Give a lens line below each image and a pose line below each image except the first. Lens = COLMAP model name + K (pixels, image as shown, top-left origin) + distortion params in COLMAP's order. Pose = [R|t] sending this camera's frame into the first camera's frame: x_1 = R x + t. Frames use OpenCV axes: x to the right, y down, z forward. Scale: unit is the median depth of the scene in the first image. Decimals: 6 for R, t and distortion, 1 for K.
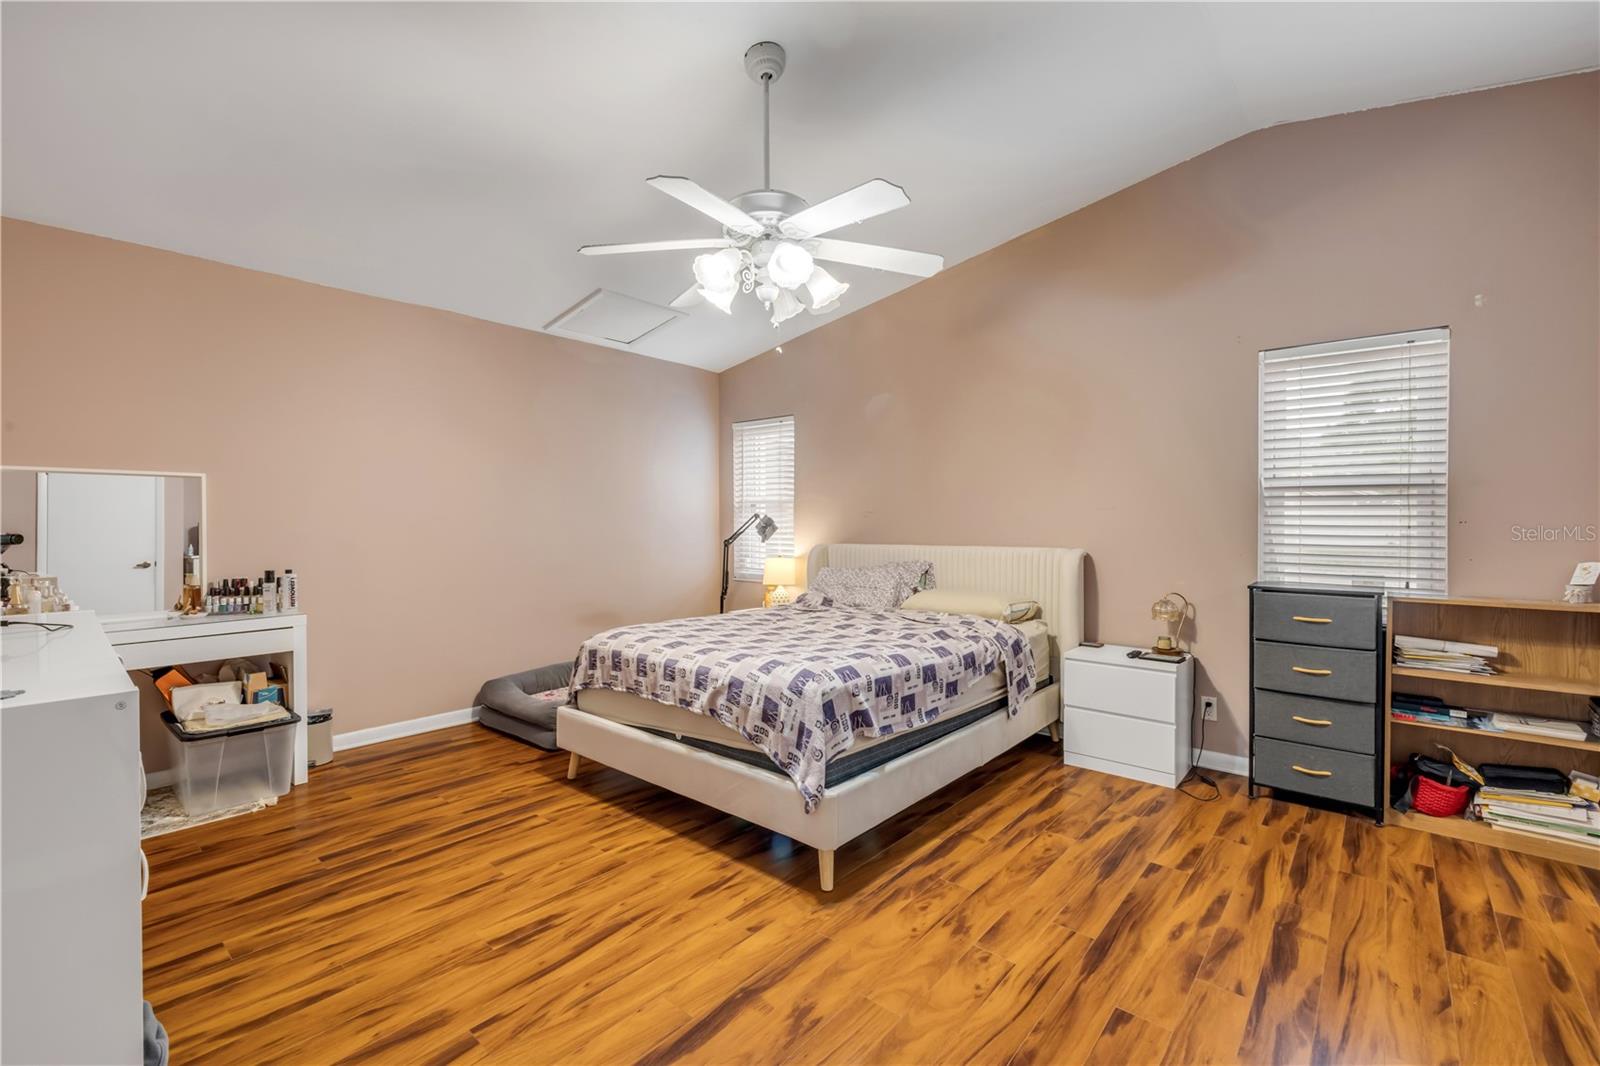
lens RADIAL K [[675.0, 0, 788.5], [0, 675.0, 514.5], [0, 0, 1]] dist [0.002515, 0.000014]
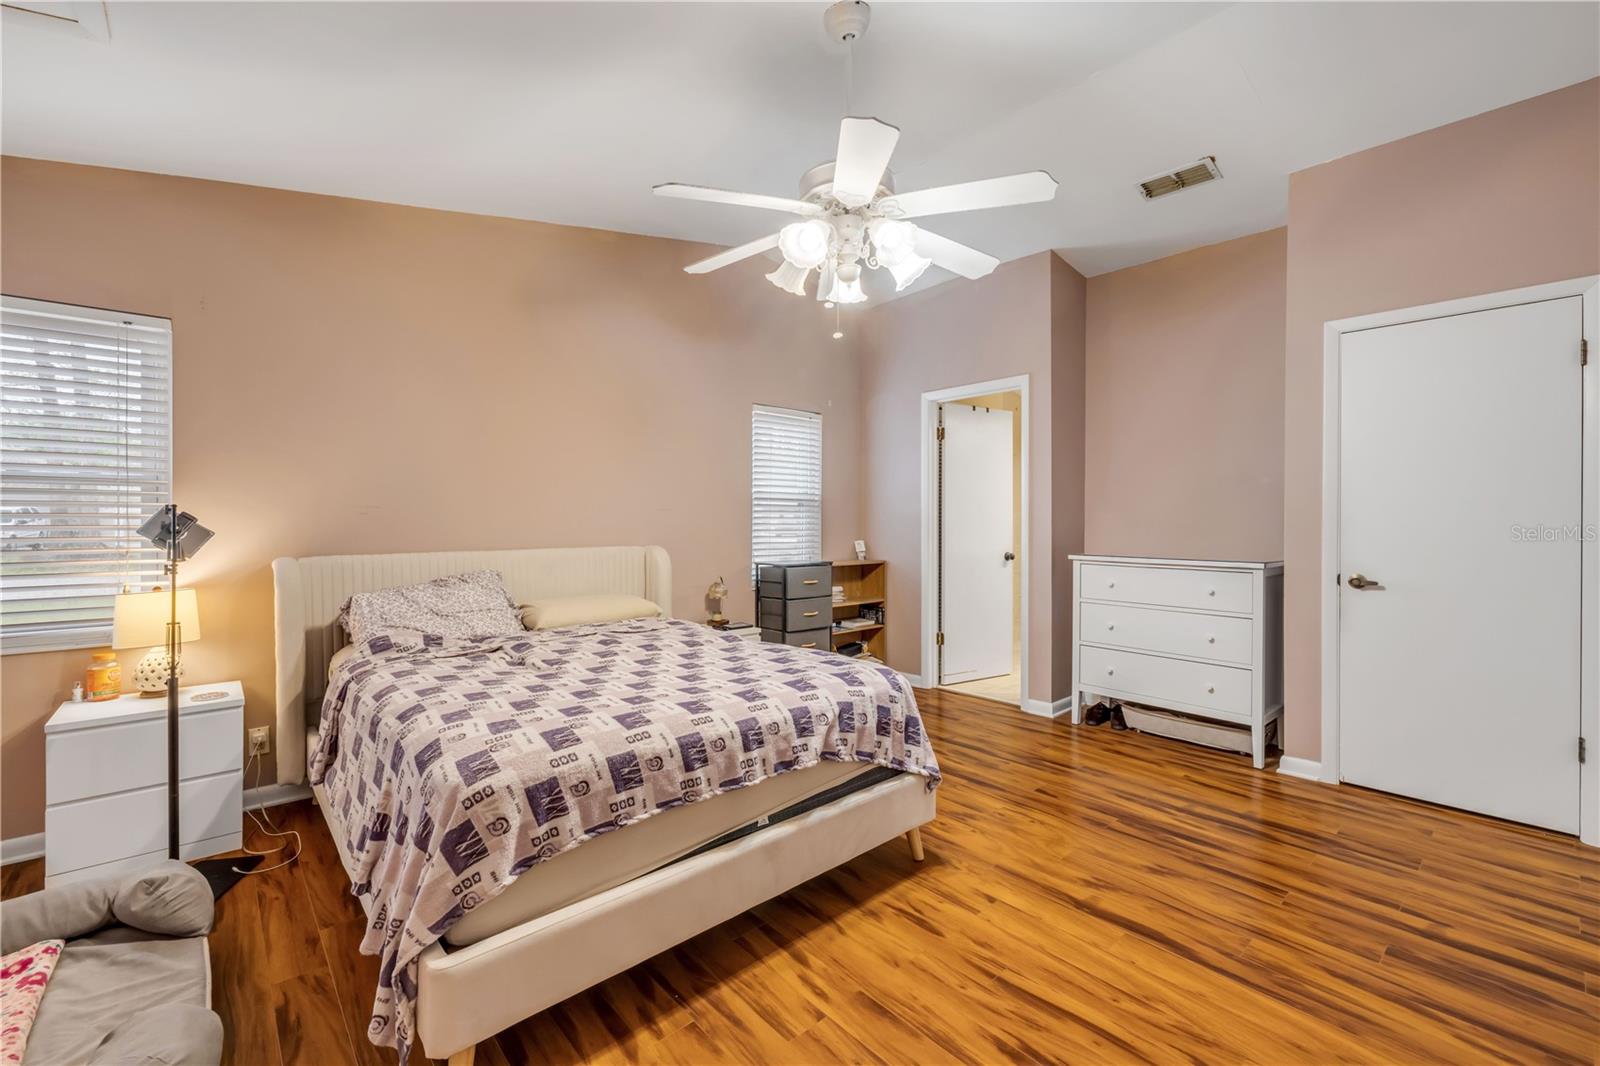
lens RADIAL K [[675.0, 0, 788.5], [0, 675.0, 514.5], [0, 0, 1]] dist [0.002515, 0.000014]
pose [[0.138028, 0.009897, 0.990379, -0.937902], [-0.011754, 0.999896, -0.008354, 0.009751], [-0.990359, -0.010488, 0.138130, 0.944171]]
